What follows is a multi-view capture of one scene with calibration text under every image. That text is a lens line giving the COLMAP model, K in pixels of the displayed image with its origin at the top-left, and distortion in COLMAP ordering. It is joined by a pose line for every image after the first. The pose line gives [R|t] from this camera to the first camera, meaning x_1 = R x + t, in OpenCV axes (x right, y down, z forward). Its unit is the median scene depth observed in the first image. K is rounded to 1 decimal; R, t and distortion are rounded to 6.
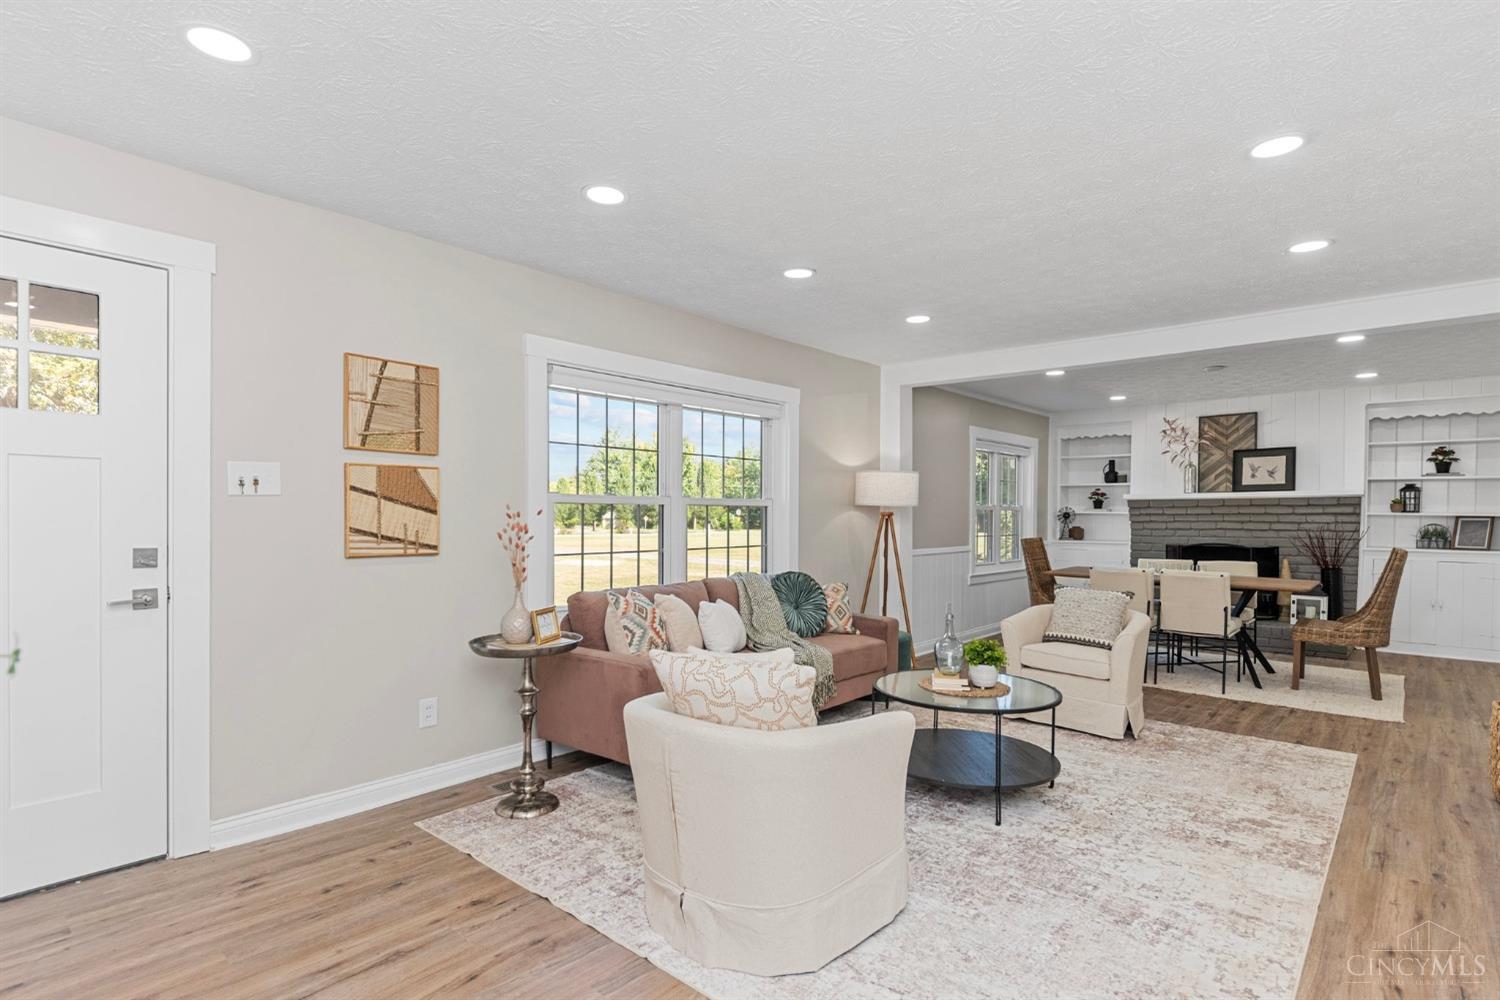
lens RADIAL K [[765.9, 0, 747.3], [0, 765.9, 524.4], [0, 0, 1]] dist [0.037347, -0.027830]
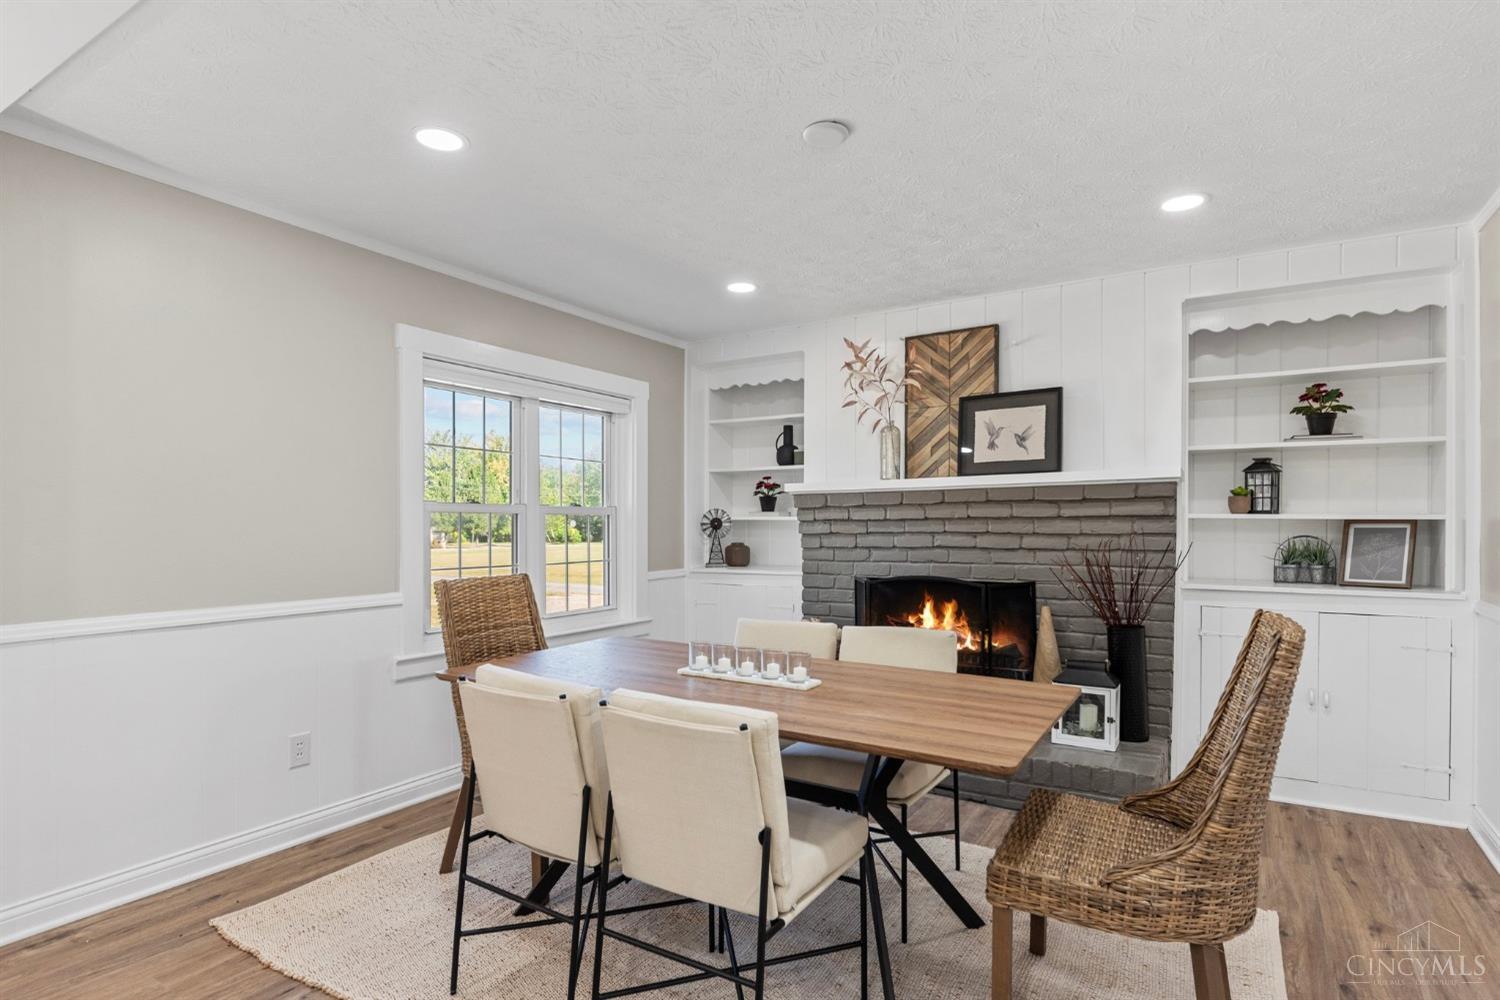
lens RADIAL K [[787.5, 0, 743.6], [0, 787.5, 524.3], [0, 0, 1]] dist [0.001361, -0.000502]
pose [[0.986940, -0.006082, 0.160976, 0.403098], [0.008413, 0.999869, -0.013803, -0.003575], [-0.160871, 0.014977, 0.986862, 0.505166]]
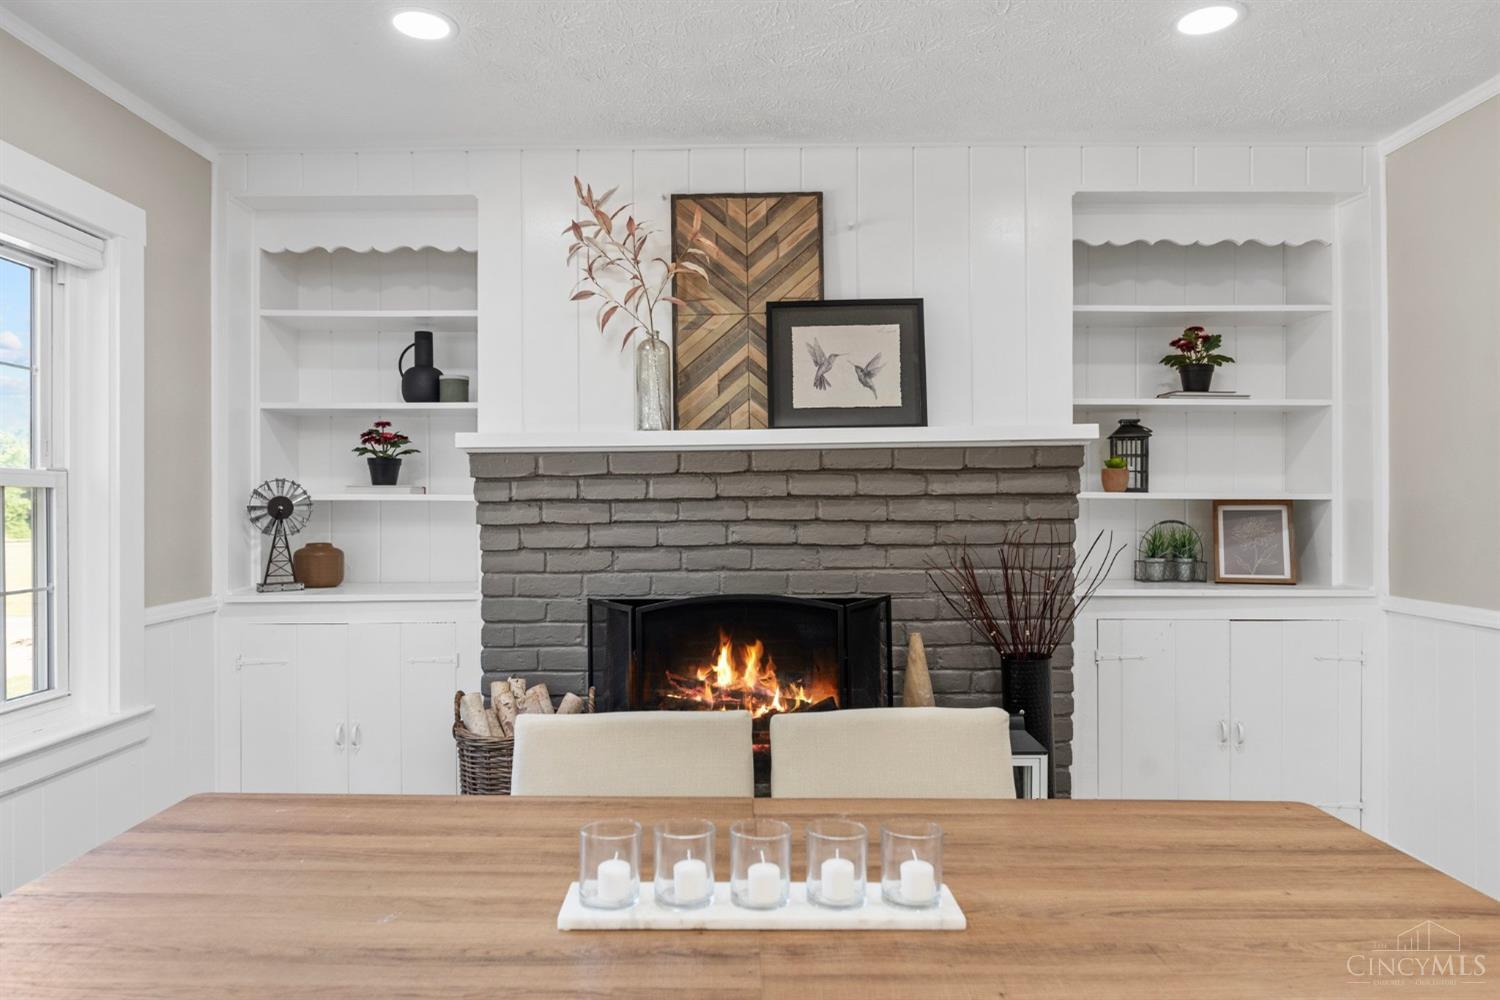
lens RADIAL K [[986.4, 0, 744.4], [0, 986.4, 504.3], [0, 0, 1]] dist [0.005393, -0.000822]
pose [[0.752243, -0.005351, 0.658864, 0.353308], [0.017547, 0.999775, -0.011914, -0.006182], [-0.658652, 0.020524, 0.752168, 0.707655]]
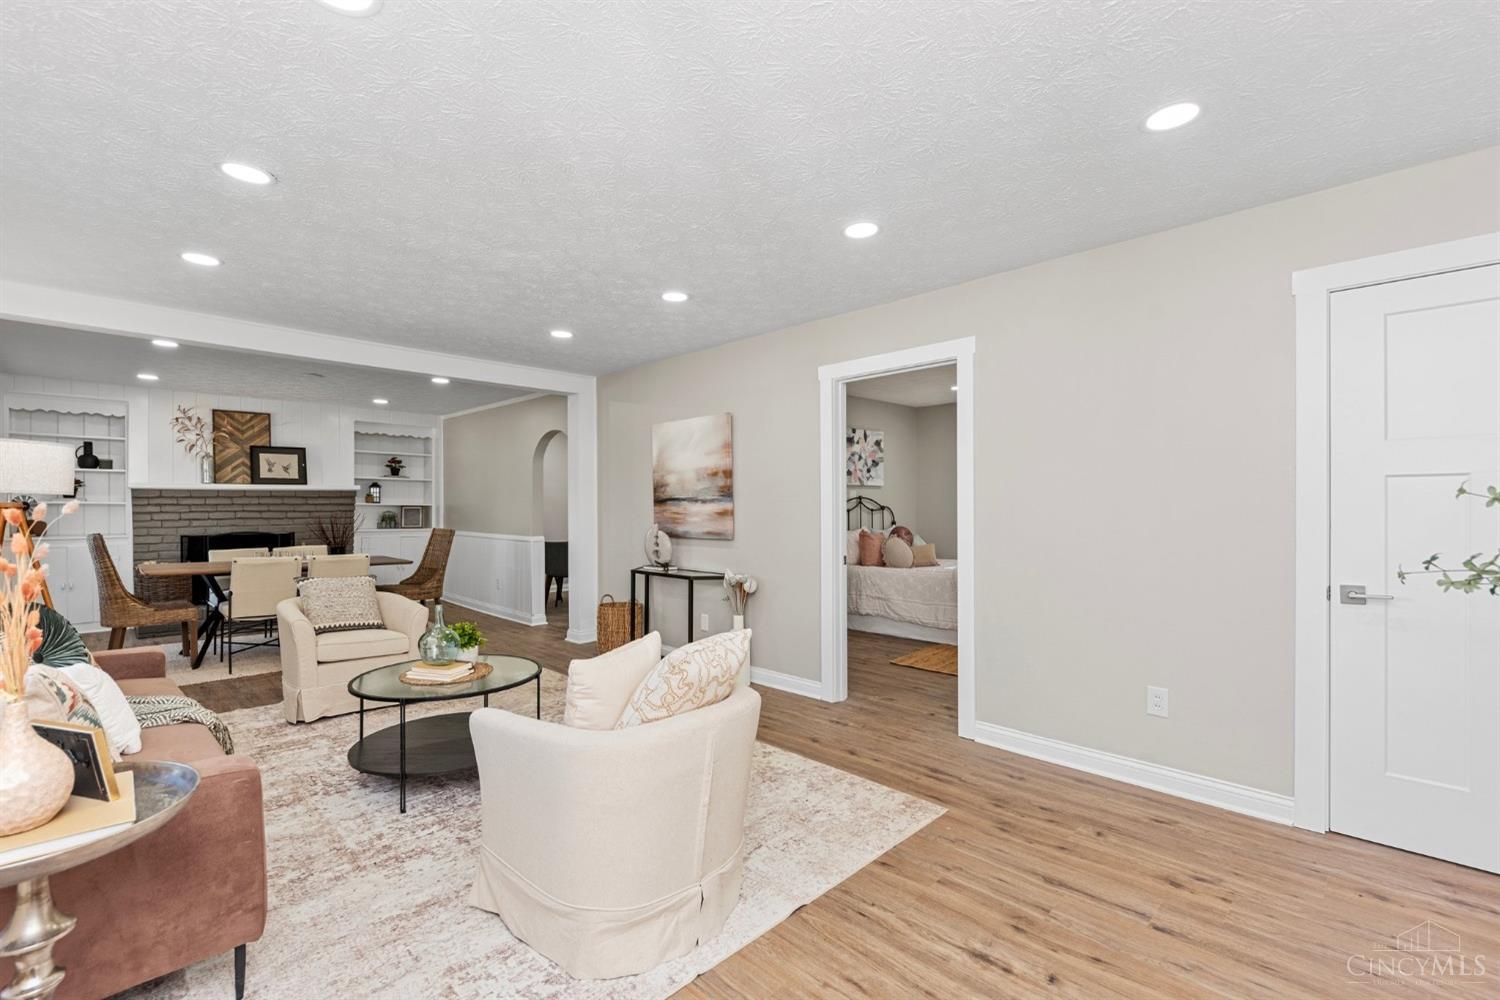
lens RADIAL K [[661.5, 0, 752.4], [0, 661.5, 511.2], [0, 0, 1]] dist [0.001307, -0.000332]
pose [[0.059397, -0.011866, 0.998164, -0.263138], [0.012324, 0.999862, 0.011152, -0.005447], [-0.998158, 0.011639, 0.059535, 0.245858]]
